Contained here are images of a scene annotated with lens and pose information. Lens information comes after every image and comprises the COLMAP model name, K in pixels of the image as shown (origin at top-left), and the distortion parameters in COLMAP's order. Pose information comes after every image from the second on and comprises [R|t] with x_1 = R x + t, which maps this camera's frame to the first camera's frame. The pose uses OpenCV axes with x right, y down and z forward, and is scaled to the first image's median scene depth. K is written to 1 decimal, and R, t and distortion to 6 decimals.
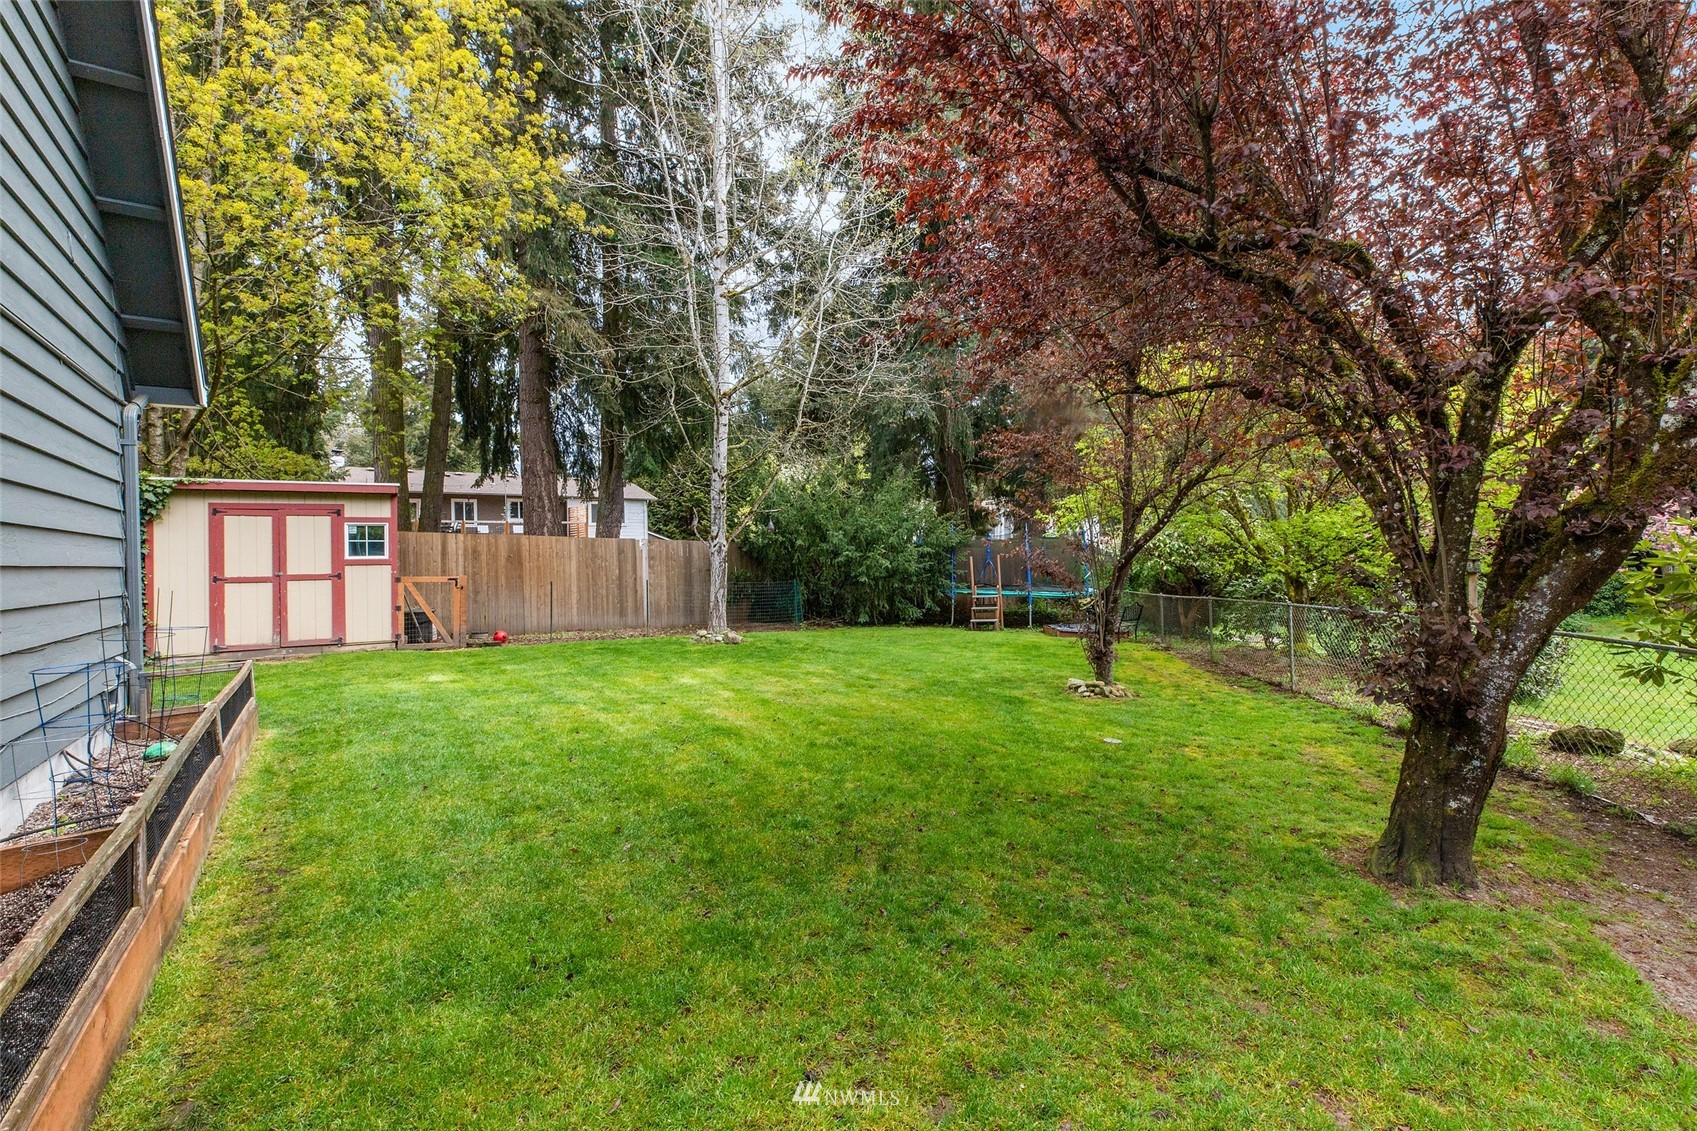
lens RADIAL K [[774.0, 0, 838.3], [0, 774.0, 558.4], [0, 0, 1]] dist [0.004708, -0.000647]
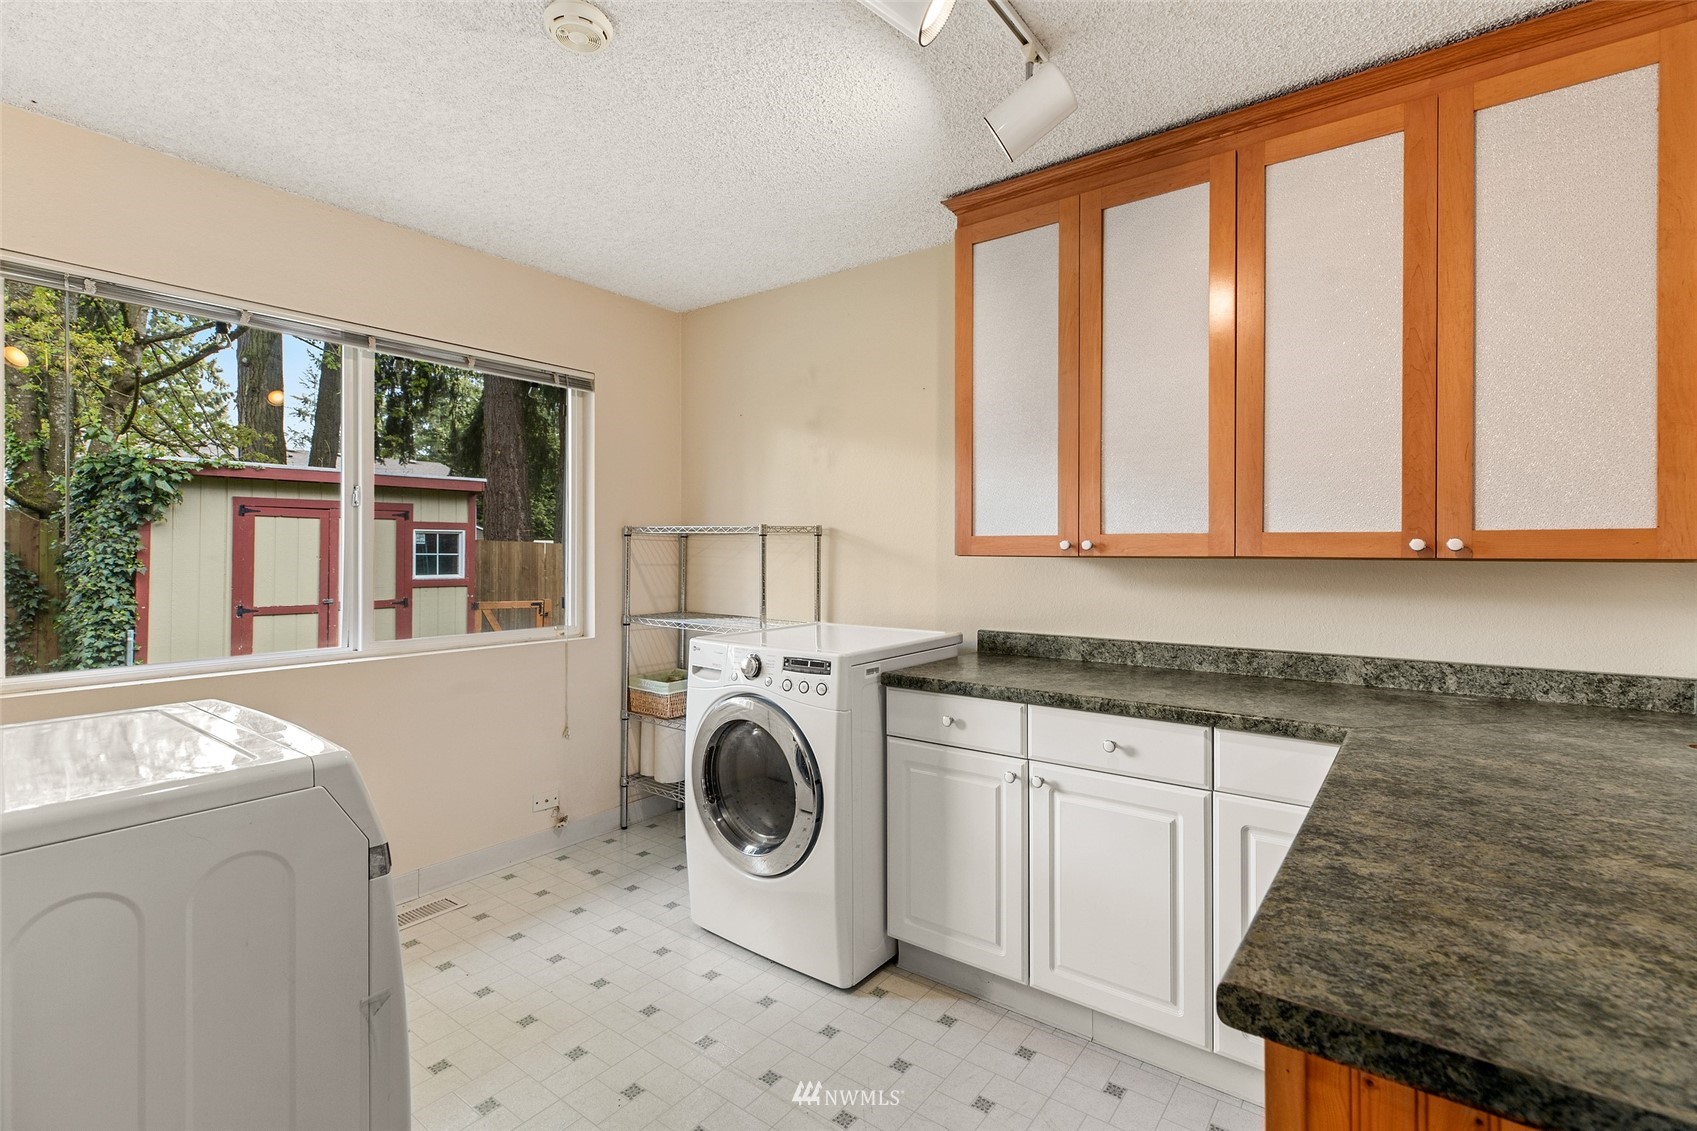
lens RADIAL K [[774.0, 0, 850.3], [0, 774.0, 557.2], [0, 0, 1]] dist [0.004708, -0.000647]
pose [[0.938326, 0.017202, 0.345324, -0.508068], [-0.018351, 0.999832, 0.000059, -0.027424], [-0.345265, -0.006392, 0.938483, 0.180596]]
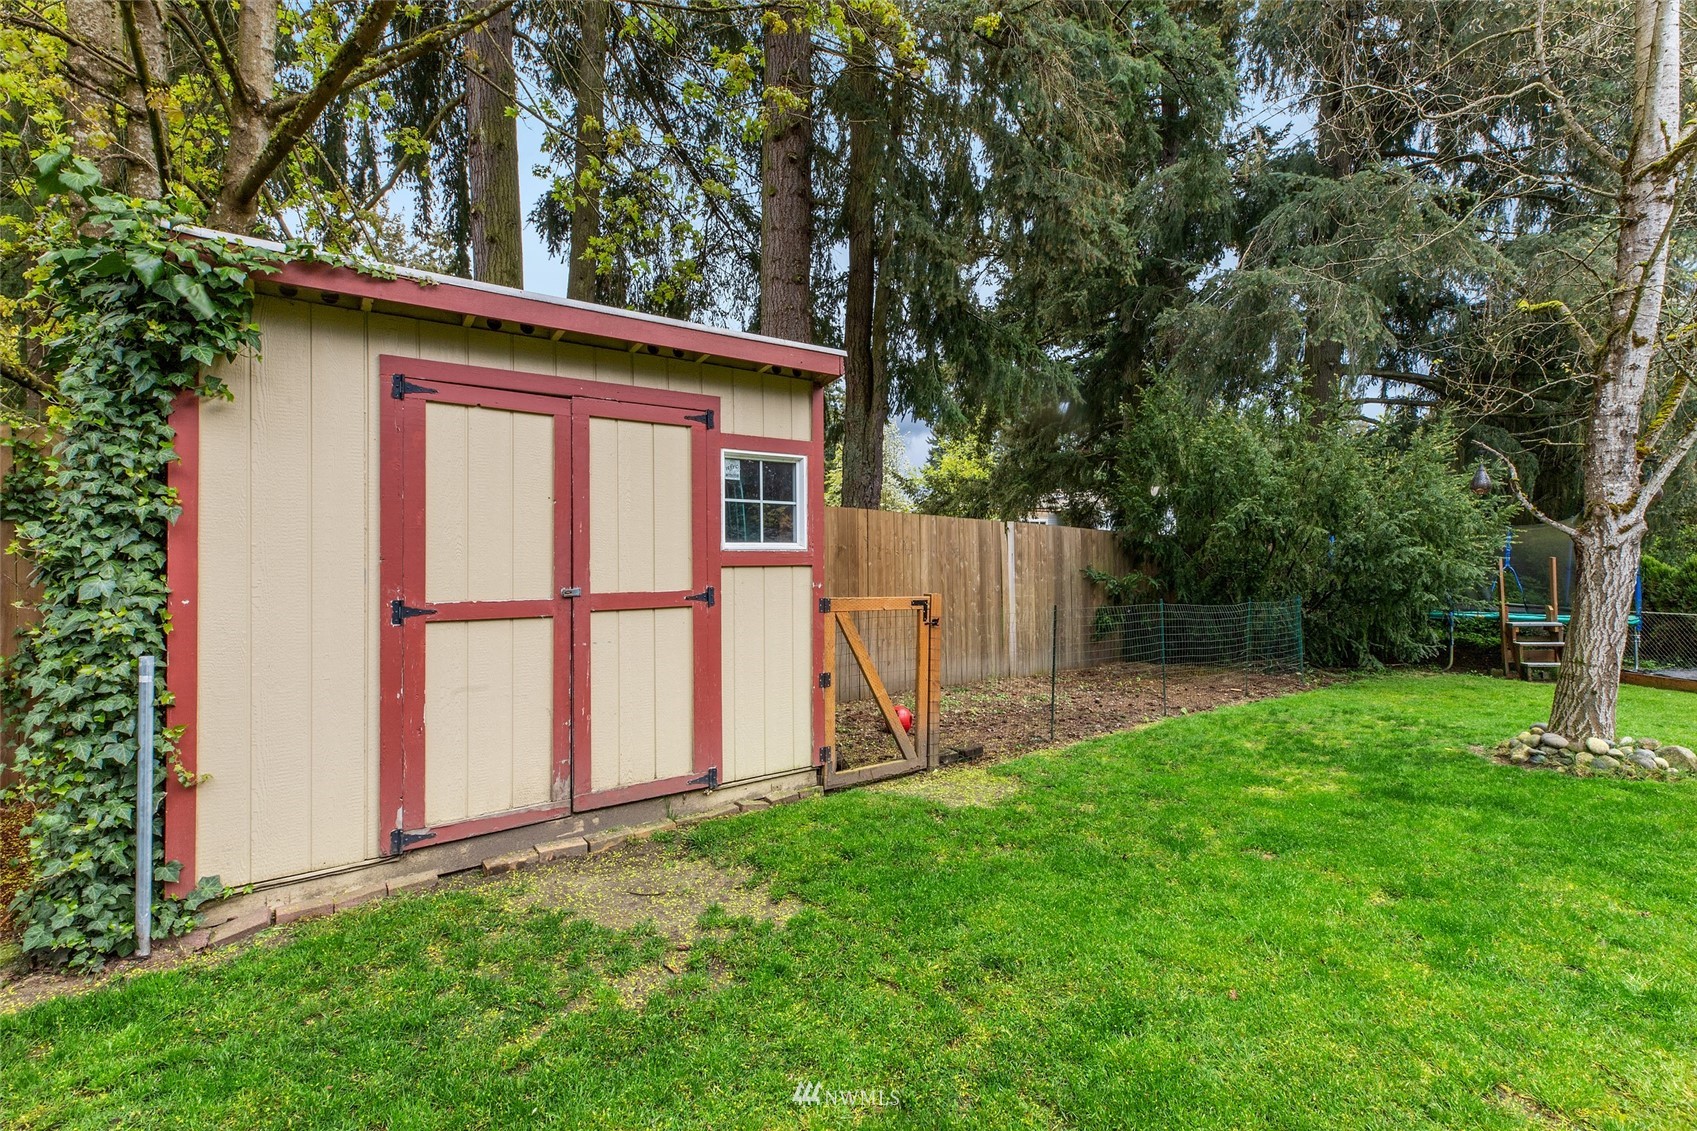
lens RADIAL K [[774.0, 0, 841.8], [0, 774.0, 566.0], [0, 0, 1]] dist [0.004708, -0.000647]
pose [[0.996716, 0.005919, 0.080759, -0.615795], [-0.006693, 0.999934, 0.009321, 0.004748], [-0.080699, -0.009831, 0.996690, 0.645494]]
